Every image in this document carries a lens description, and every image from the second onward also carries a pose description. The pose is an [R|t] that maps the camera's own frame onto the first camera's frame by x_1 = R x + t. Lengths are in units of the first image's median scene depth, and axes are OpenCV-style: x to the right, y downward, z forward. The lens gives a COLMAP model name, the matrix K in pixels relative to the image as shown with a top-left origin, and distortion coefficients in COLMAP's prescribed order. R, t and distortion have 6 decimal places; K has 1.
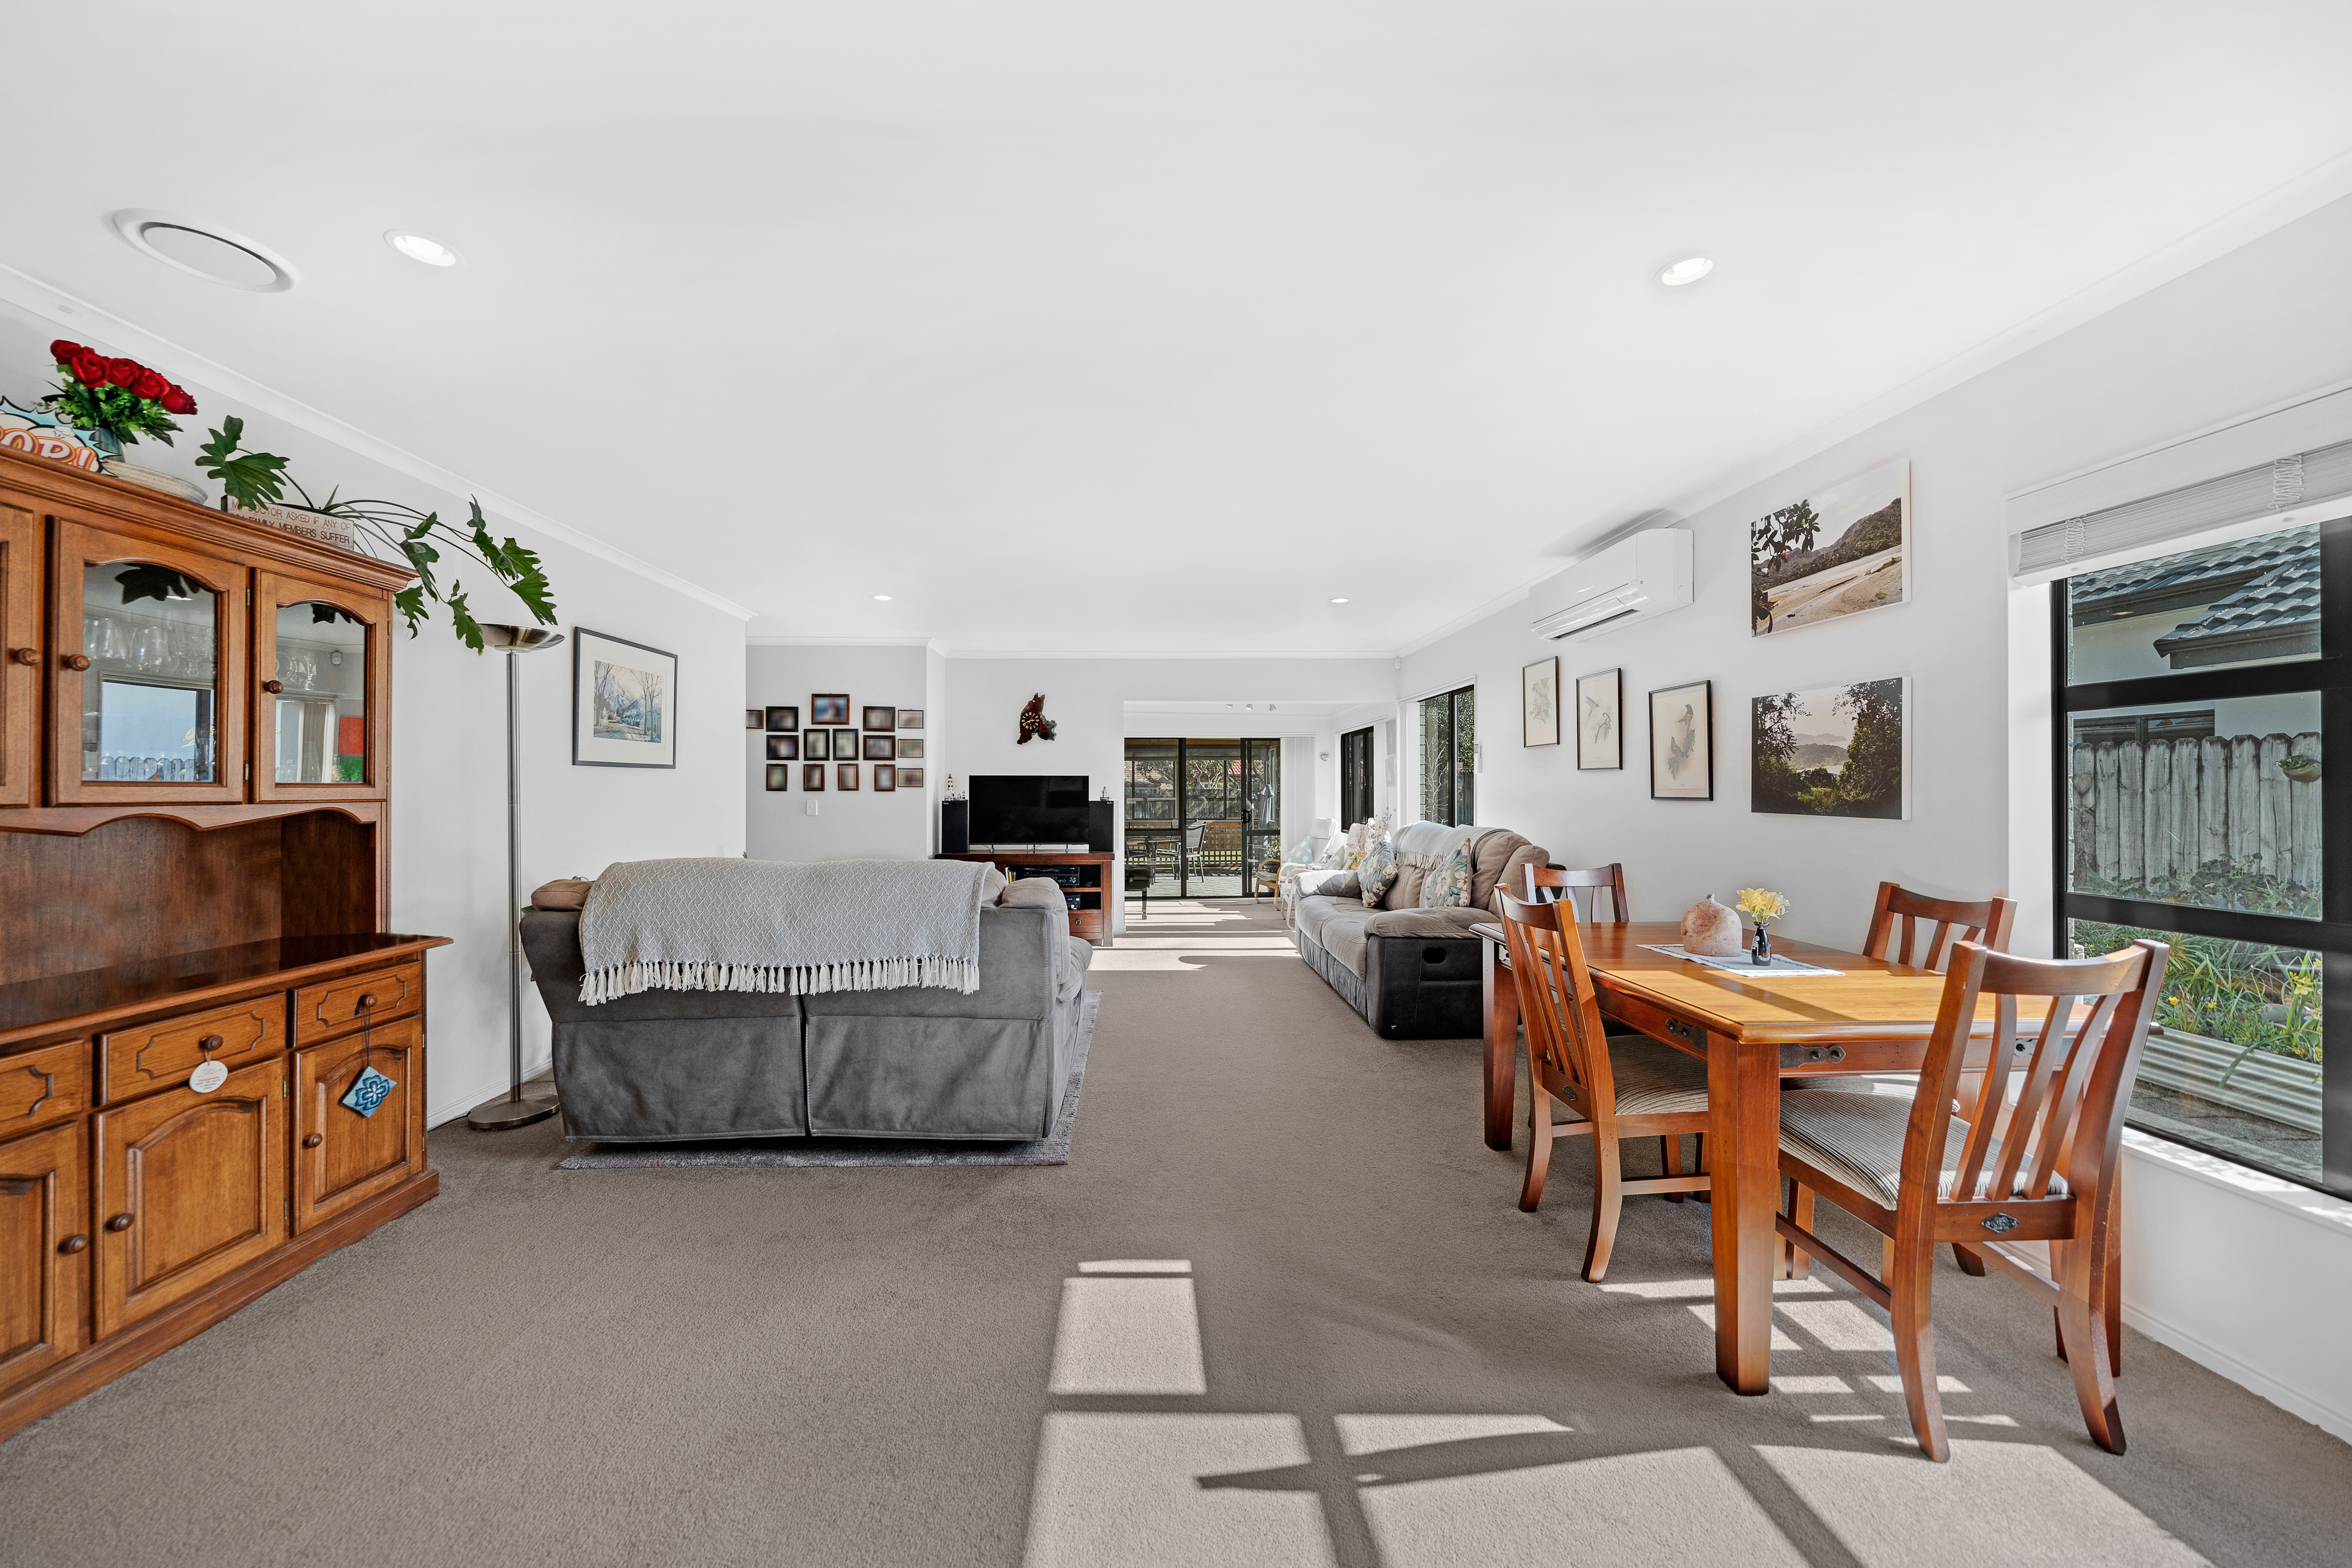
lens RADIAL K [[810.8, 0, 1138.4], [0, 810.8, 785.9], [0, 0, 1]] dist [-0.009003, 0.000231]
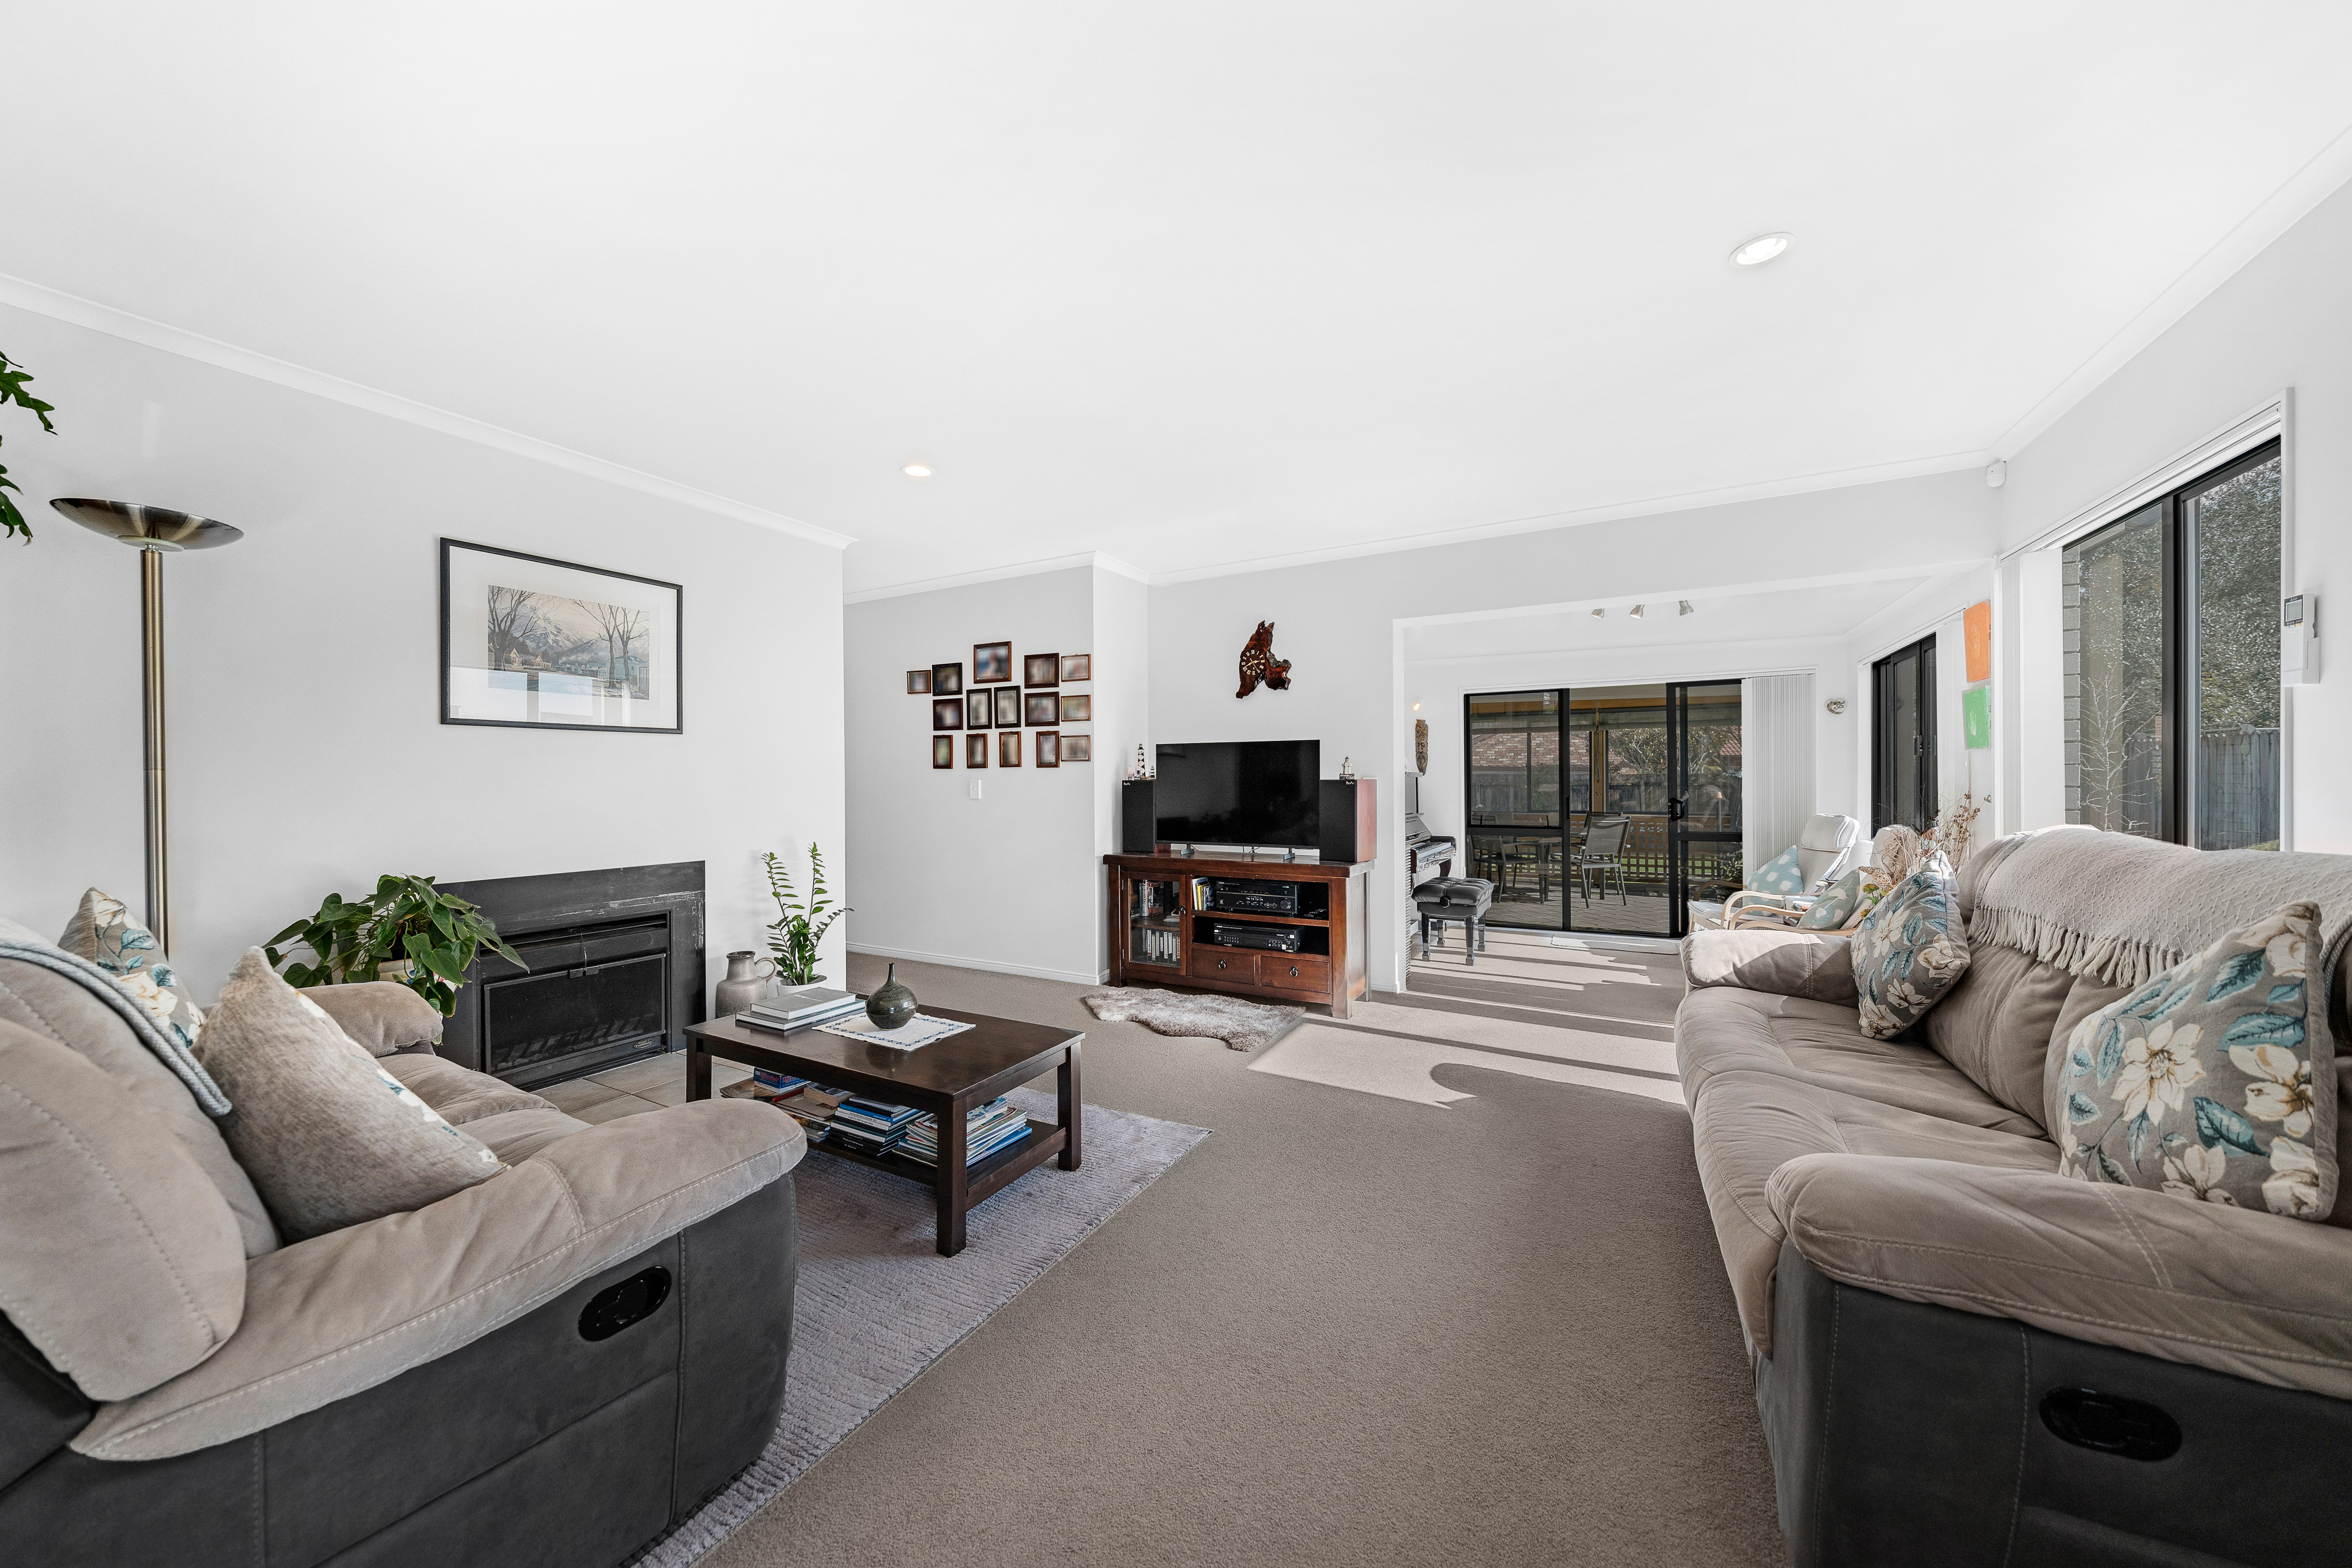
lens RADIAL K [[810.8, 0, 1164.8], [0, 810.8, 782.7], [0, 0, 1]] dist [-0.009003, 0.000231]
pose [[0.869162, -0.000967, -0.494527, 0.147702], [0.005098, 0.999962, 0.007005, 0.015943], [0.494502, -0.008610, 0.869134, 0.405411]]
